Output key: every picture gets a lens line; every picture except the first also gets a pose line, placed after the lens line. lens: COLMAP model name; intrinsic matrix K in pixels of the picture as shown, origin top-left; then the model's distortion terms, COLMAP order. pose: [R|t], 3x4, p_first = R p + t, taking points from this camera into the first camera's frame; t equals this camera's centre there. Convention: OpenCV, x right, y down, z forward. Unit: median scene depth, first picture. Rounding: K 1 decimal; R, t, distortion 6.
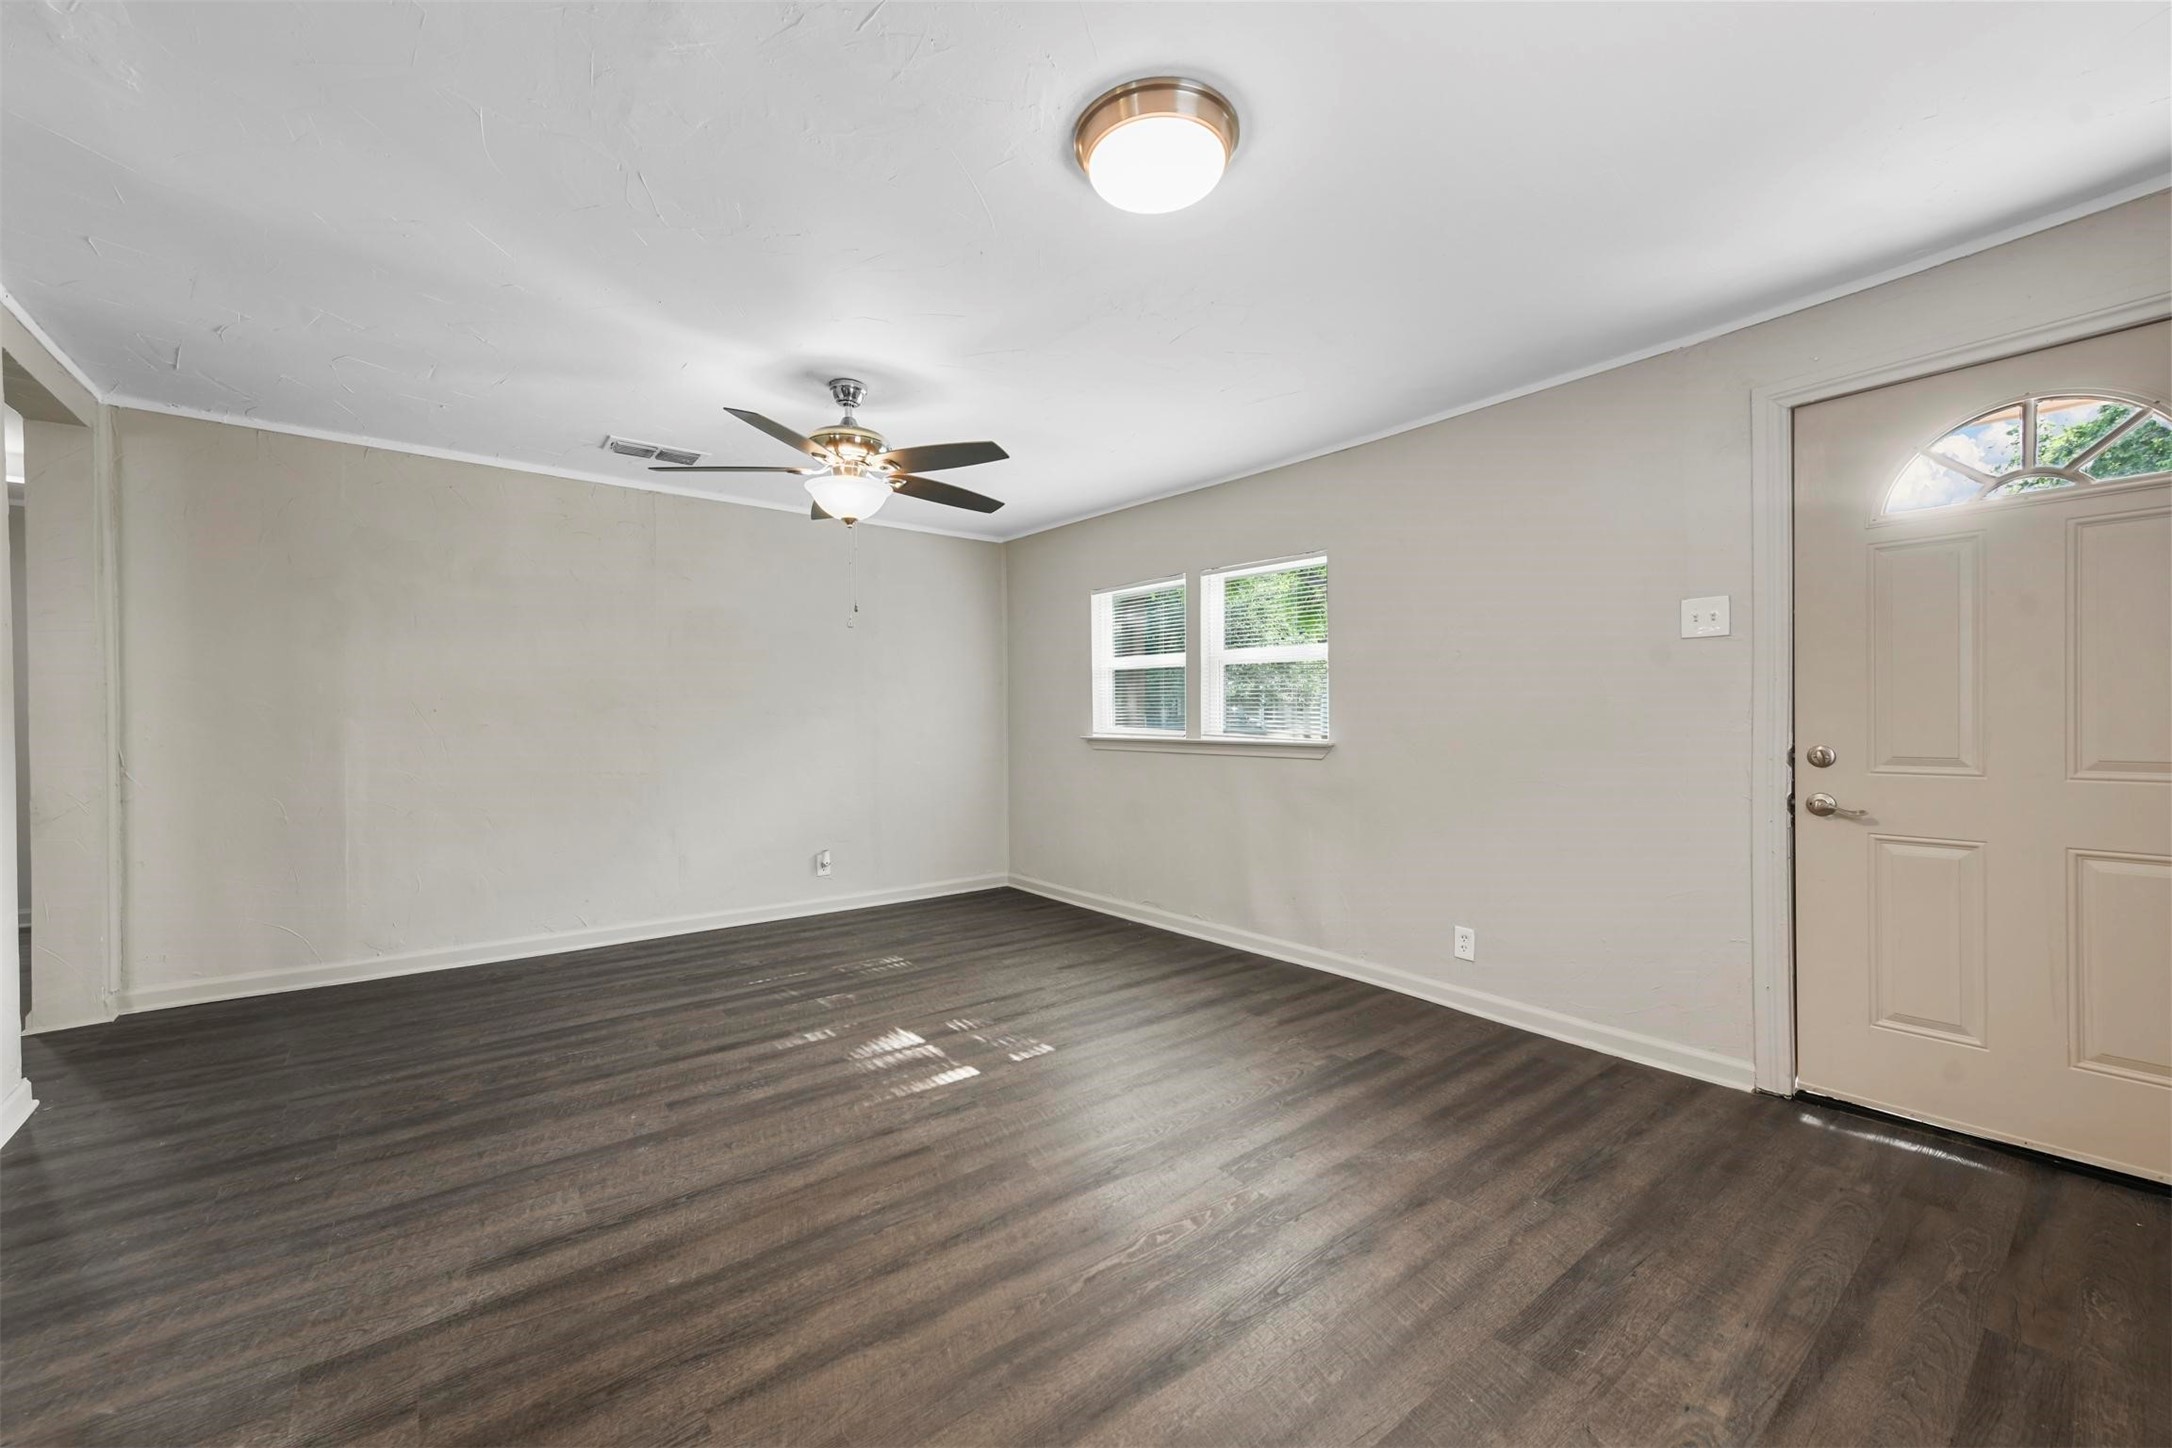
lens RADIAL K [[859.3, 0, 1095.1], [0, 859.3, 720.5], [0, 0, 1]] dist [0.014176, 0.000573]
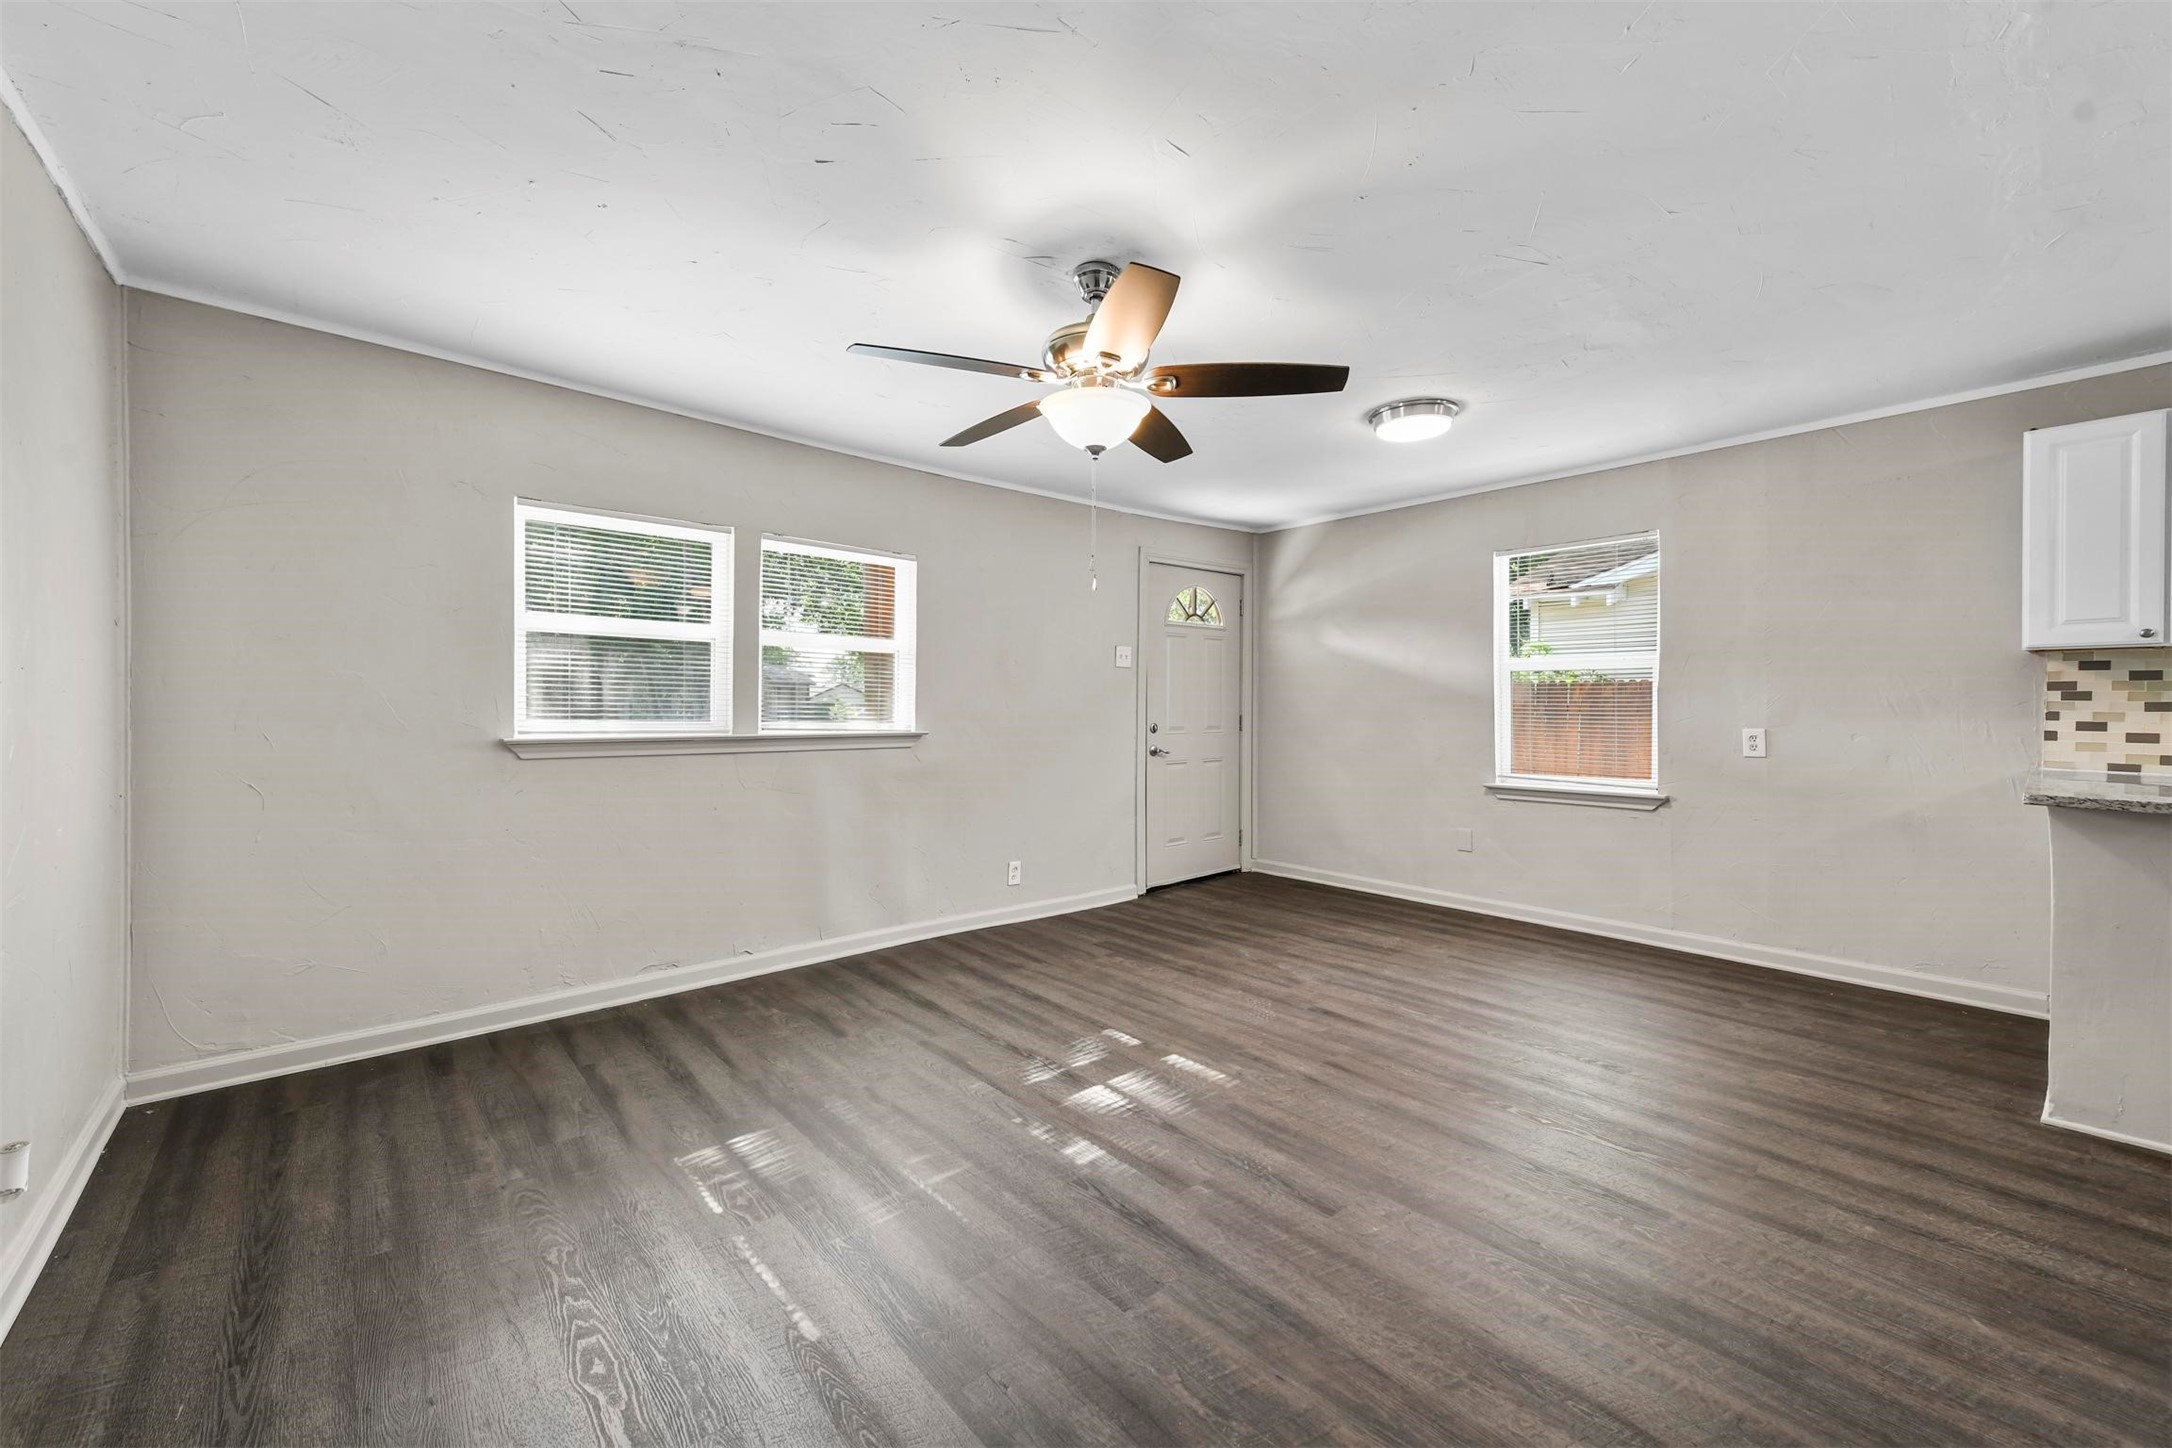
lens RADIAL K [[859.3, 0, 1081.0], [0, 859.3, 720.4], [0, 0, 1]] dist [0.014176, 0.000573]
pose [[-0.045303, -0.012213, 0.998899, -1.037491], [0.000232, 0.999925, 0.012236, -0.003012], [-0.998973, 0.000786, -0.045296, 1.046435]]
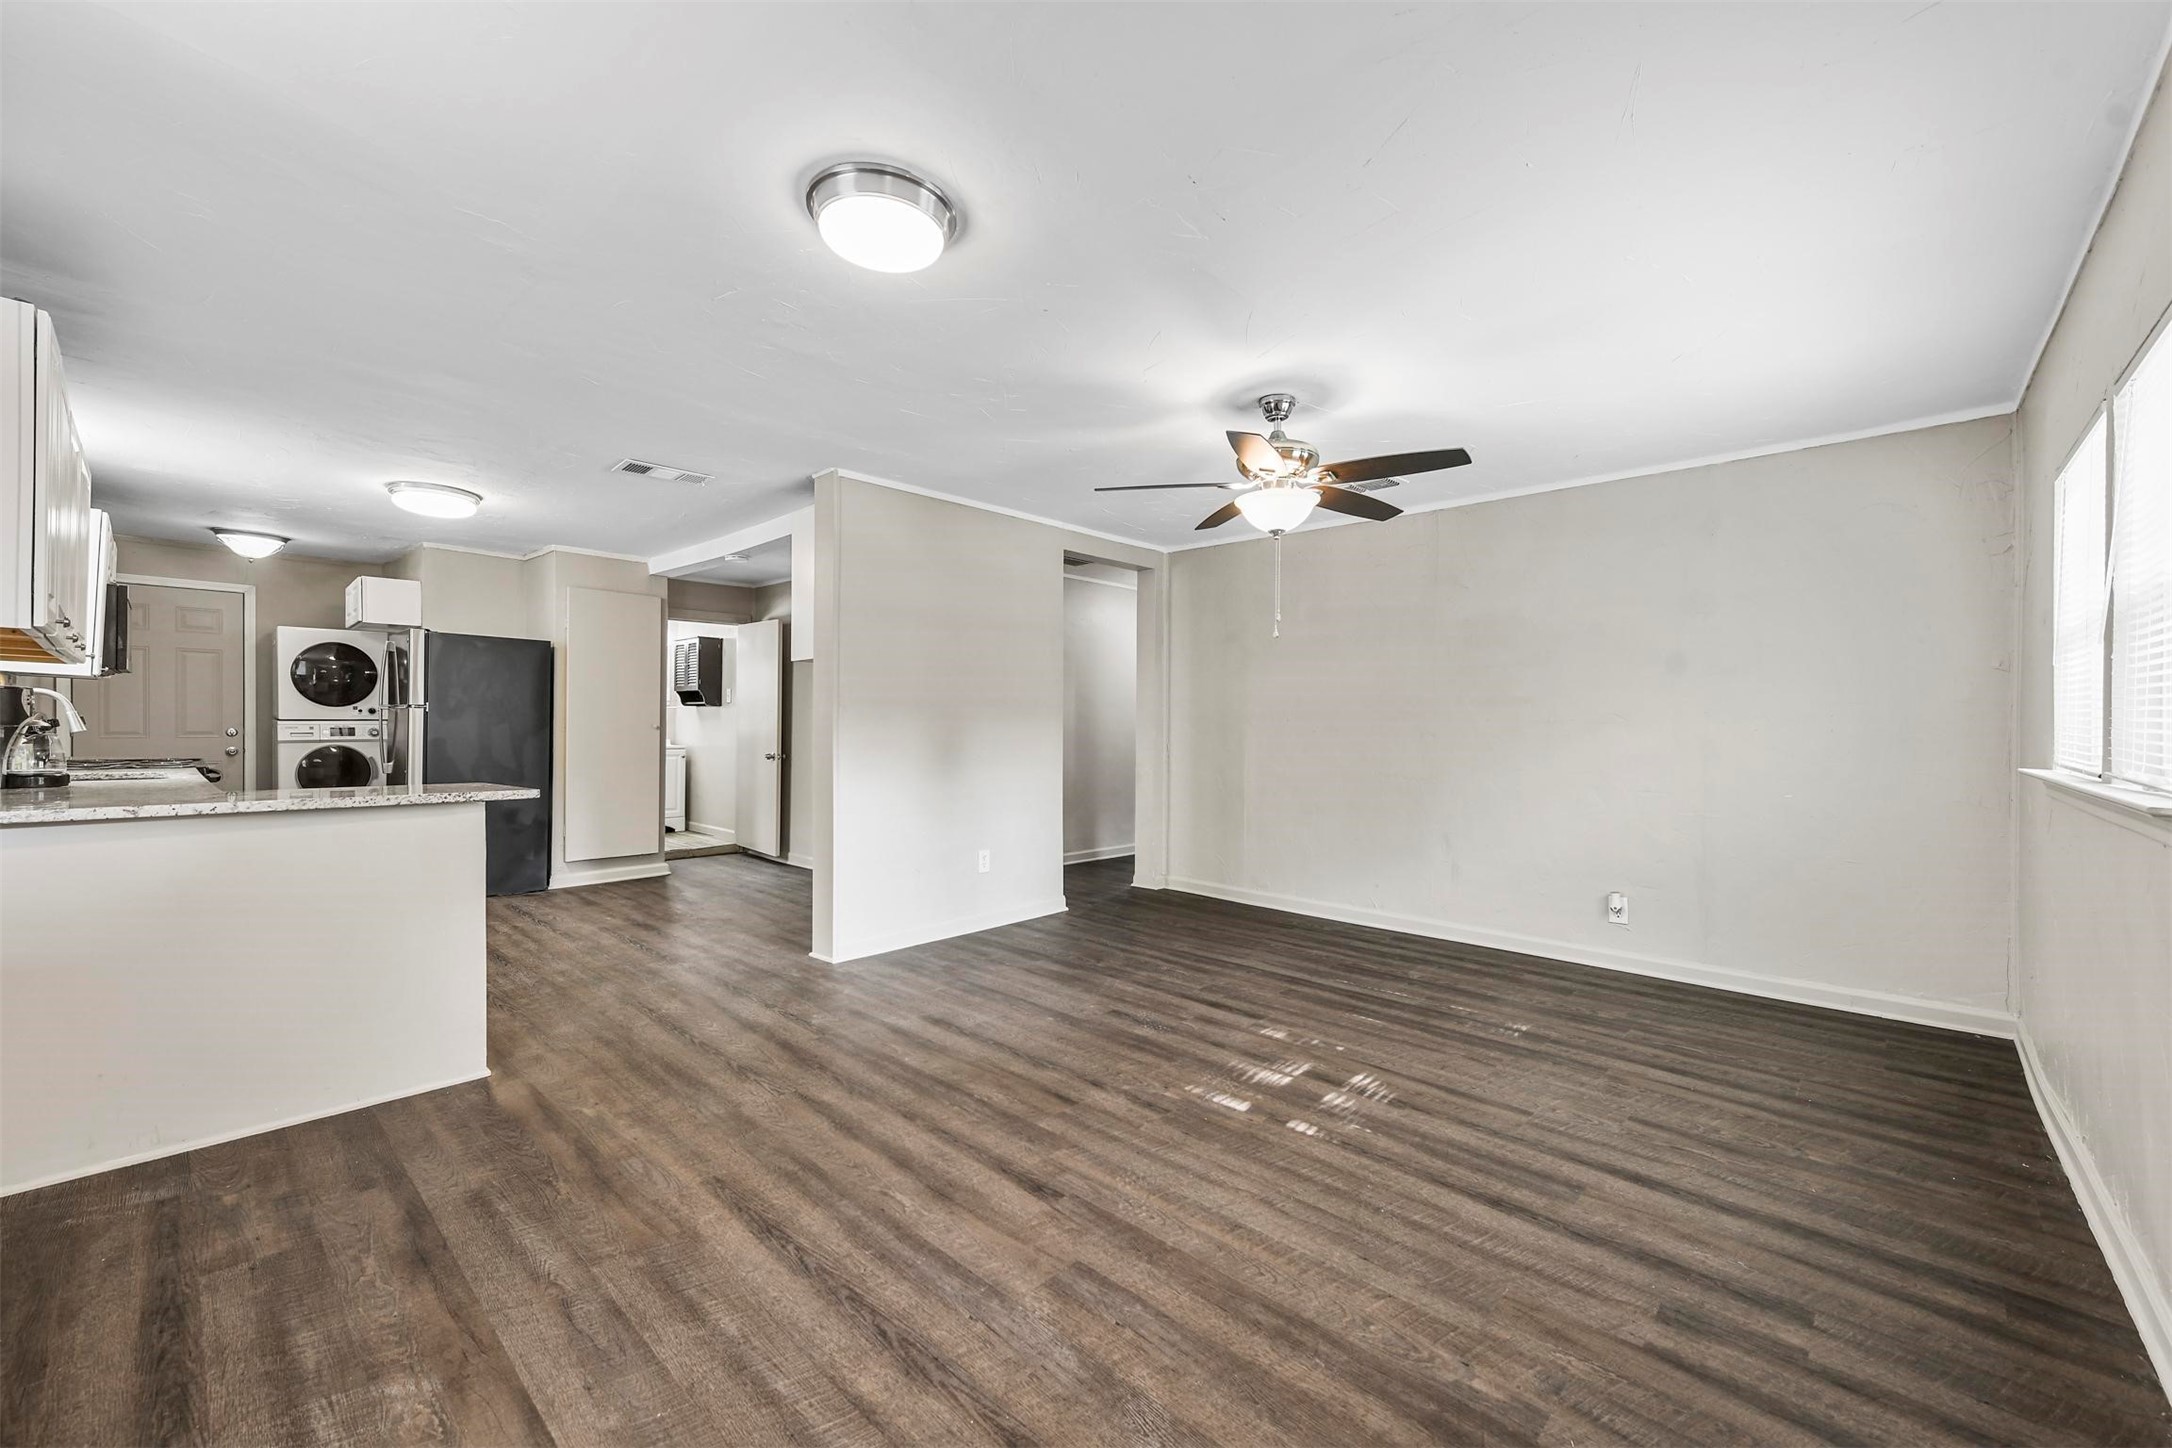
lens RADIAL K [[859.3, 0, 1074.6], [0, 859.3, 739.8], [0, 0, 1]] dist [0.014176, 0.000573]
pose [[0.131785, 0.020124, -0.991074, 0.692821], [-0.009501, 0.999774, 0.019038, -0.006036], [0.991233, 0.006908, 0.131946, 0.631102]]
